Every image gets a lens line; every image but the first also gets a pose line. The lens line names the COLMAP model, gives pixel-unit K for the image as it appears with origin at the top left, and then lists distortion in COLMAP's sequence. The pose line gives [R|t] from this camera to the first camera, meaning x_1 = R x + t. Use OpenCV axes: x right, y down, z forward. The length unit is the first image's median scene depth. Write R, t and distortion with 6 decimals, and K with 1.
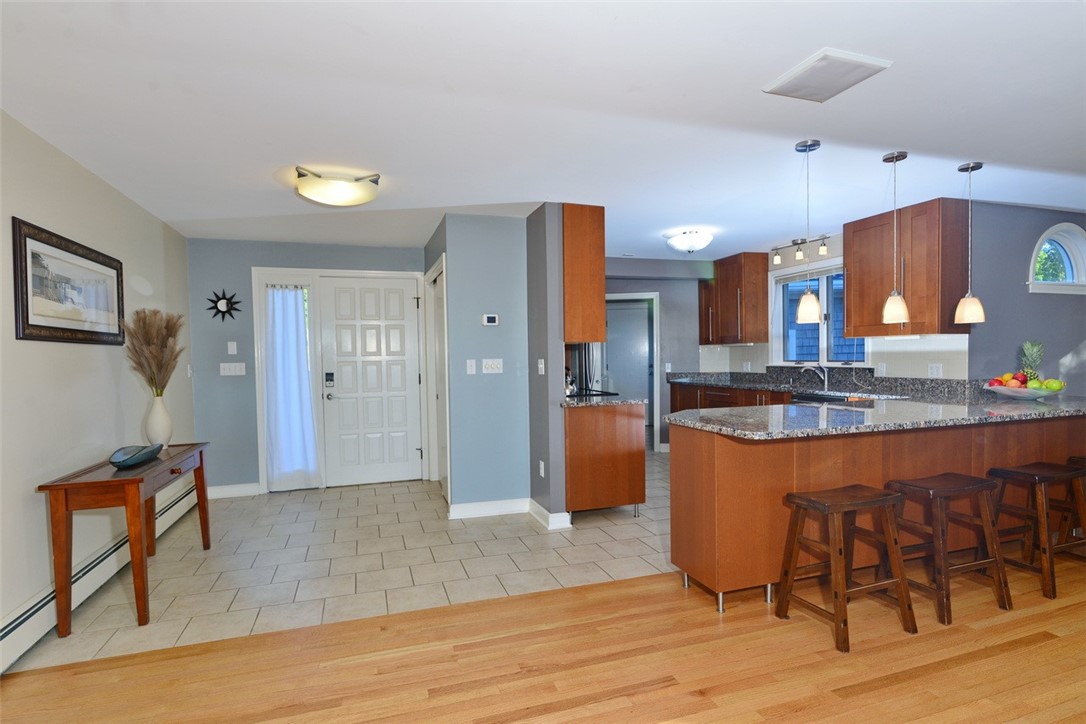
lens RADIAL K [[561.4, 0, 545.6], [0, 561.4, 368.9], [0, 0, 1]] dist [-0.007922, -0.000647]
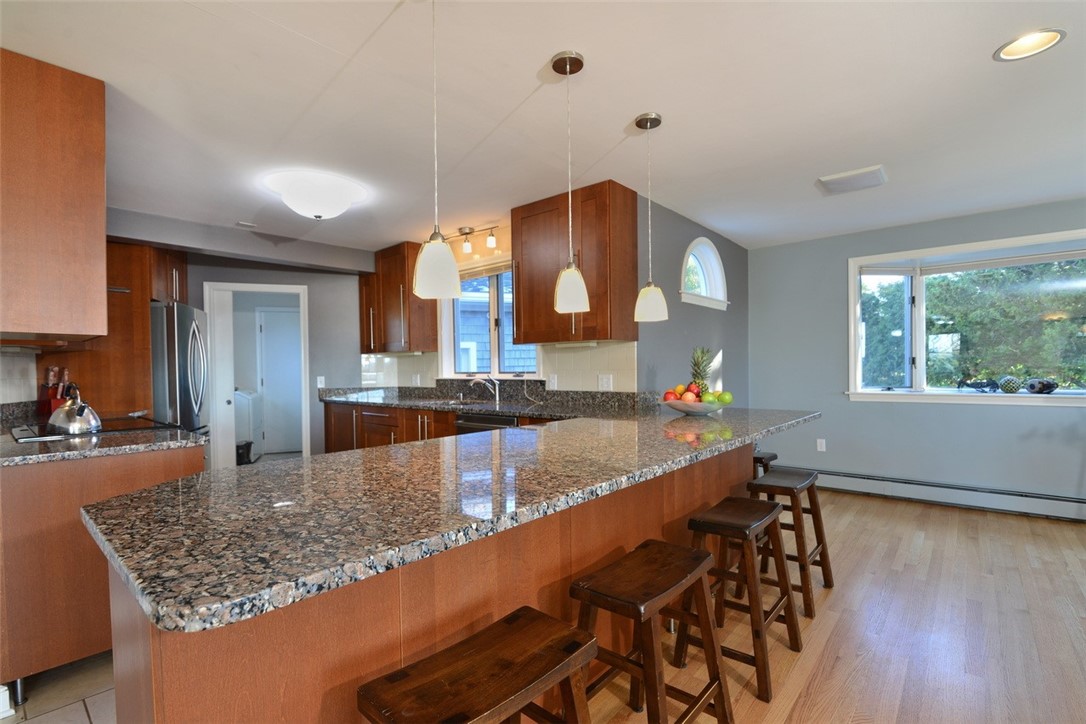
lens RADIAL K [[501.4, 0, 545.0], [0, 501.4, 367.1], [0, 0, 1]] dist [-0.017284, 0.000874]
pose [[0.861919, 0.002327, 0.507041, 0.171773], [0.012635, 0.999580, -0.026065, -0.001440], [-0.506889, 0.028872, 0.861528, 0.295561]]
